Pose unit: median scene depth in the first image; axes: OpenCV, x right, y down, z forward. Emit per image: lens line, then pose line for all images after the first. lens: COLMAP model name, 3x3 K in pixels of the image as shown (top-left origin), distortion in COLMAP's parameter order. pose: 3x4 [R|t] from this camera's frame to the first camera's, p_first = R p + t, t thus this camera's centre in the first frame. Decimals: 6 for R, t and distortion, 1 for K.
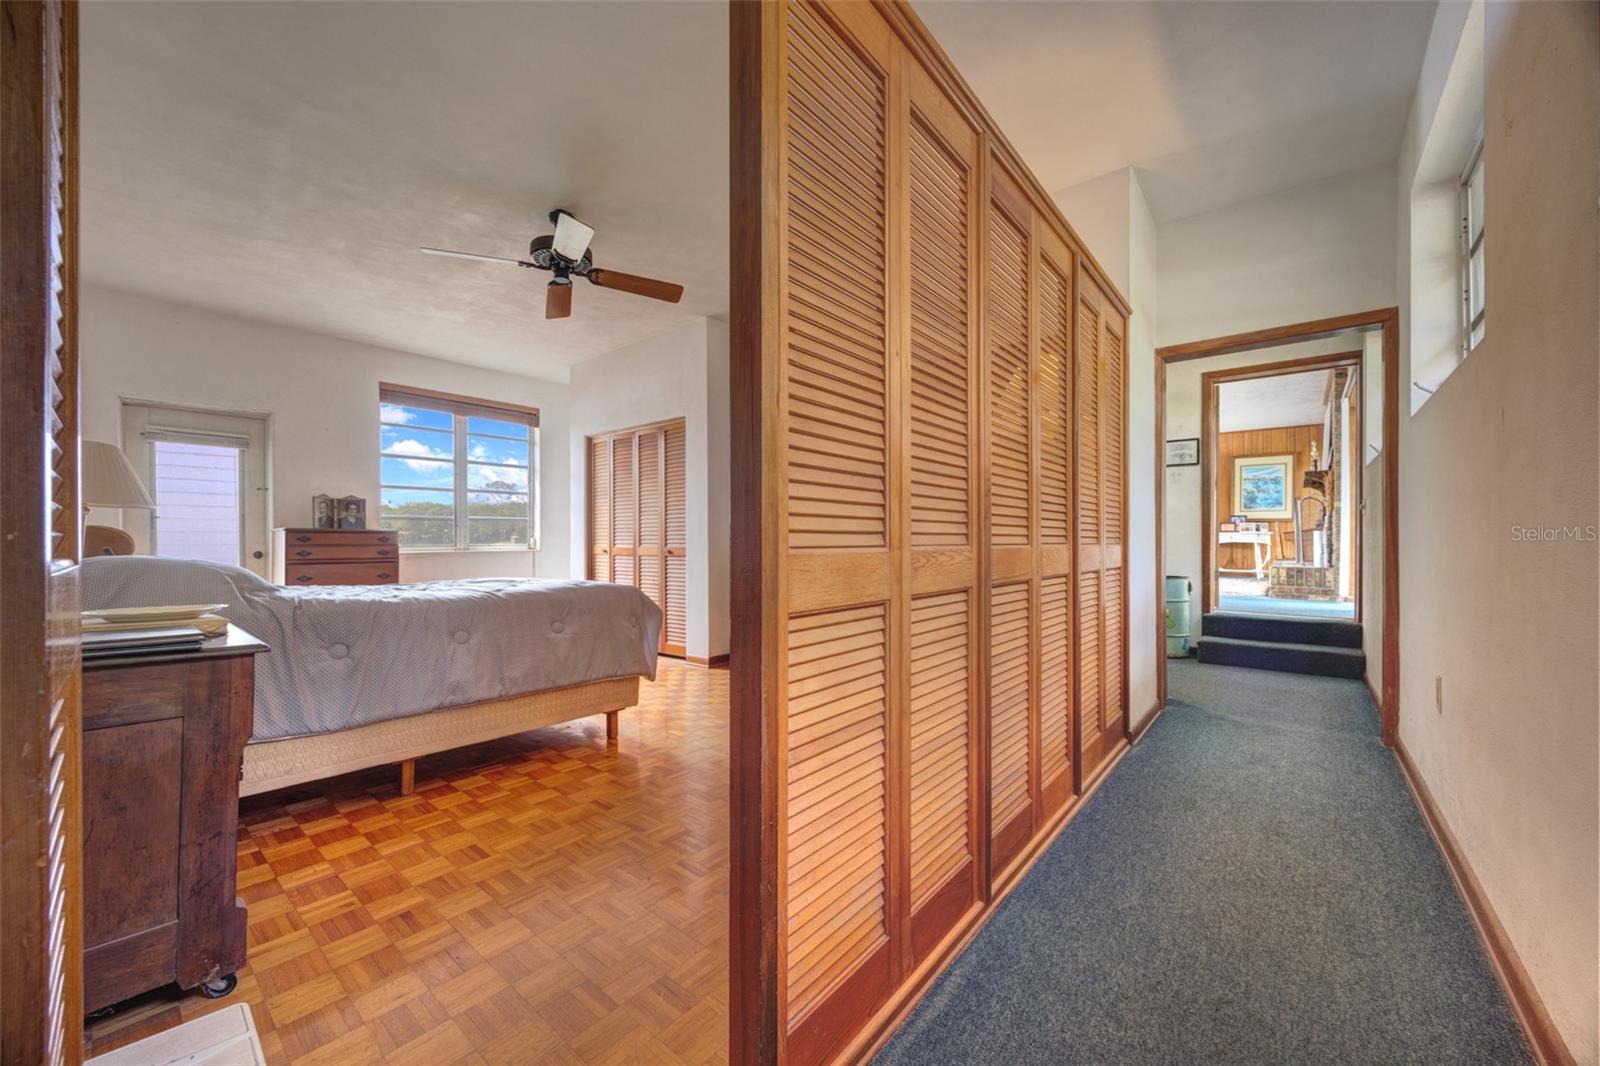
lens RADIAL K [[613.5, 0, 795.4], [0, 613.5, 537.0], [0, 0, 1]] dist [-0.000291, 0.000019]
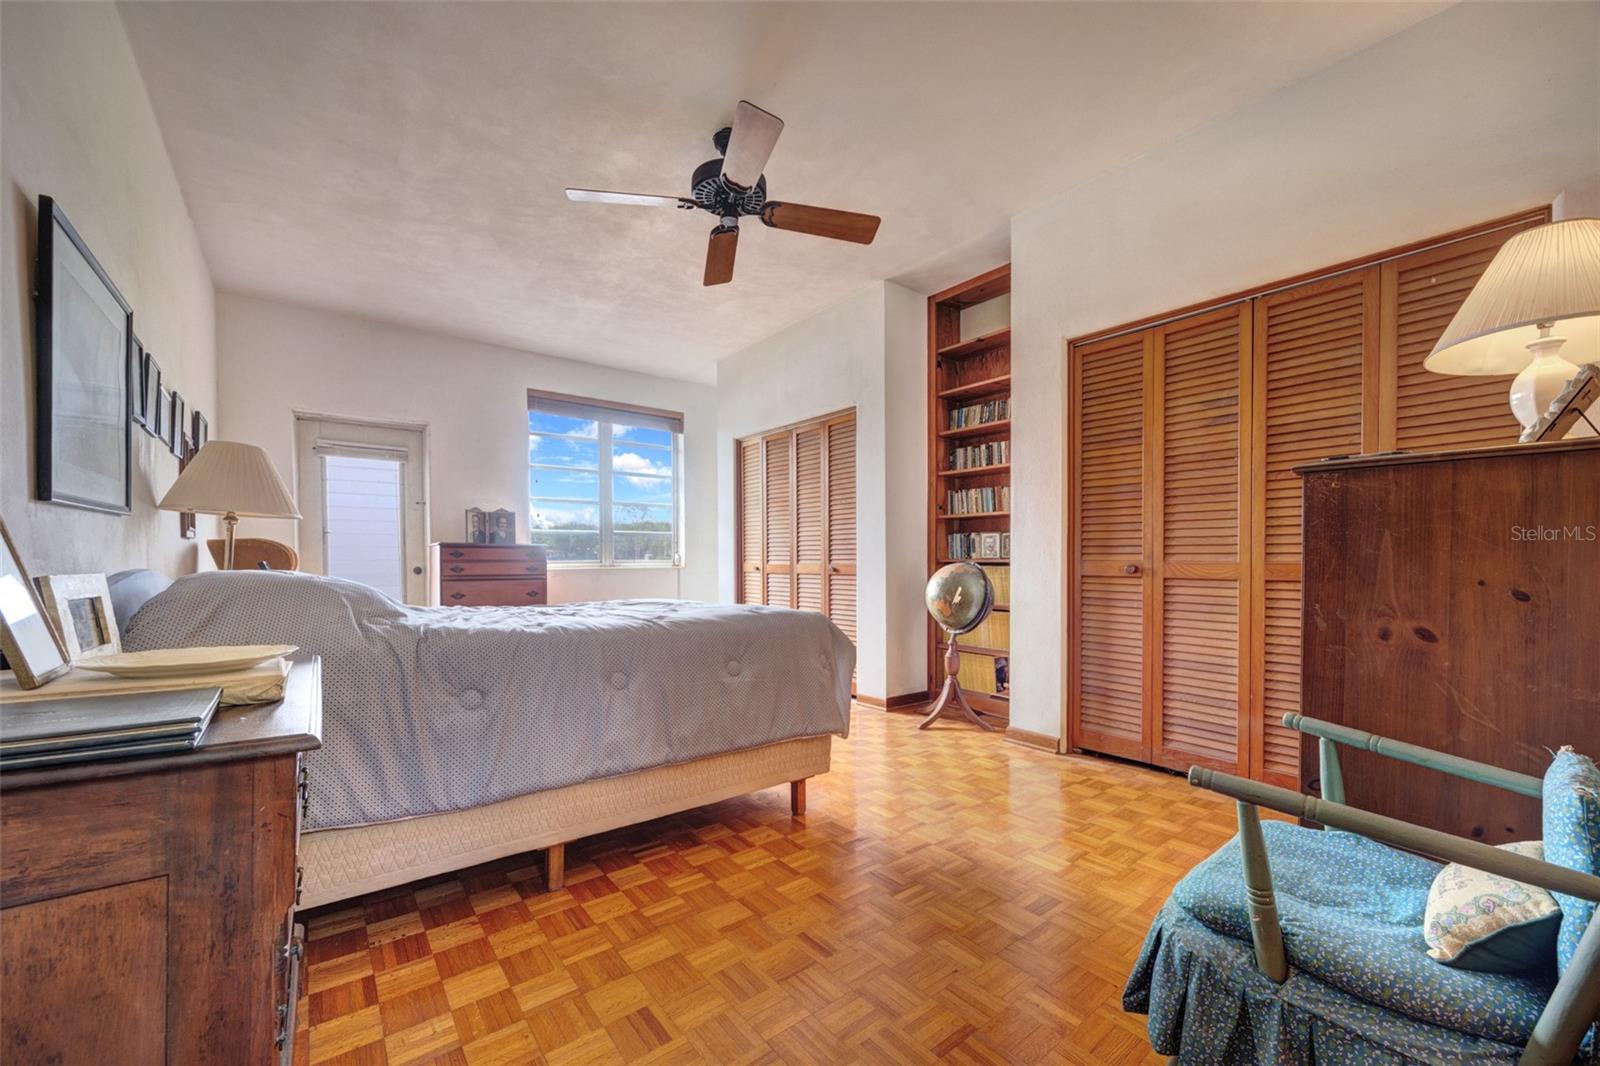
lens RADIAL K [[613.5, 0, 779.7], [0, 613.5, 567.6], [0, 0, 1]] dist [-0.000291, 0.000019]
pose [[0.977001, 0.004031, -0.213196, -0.141773], [0.000084, 0.999814, 0.019290, 0.007301], [0.213234, -0.018864, 0.976819, 0.228701]]
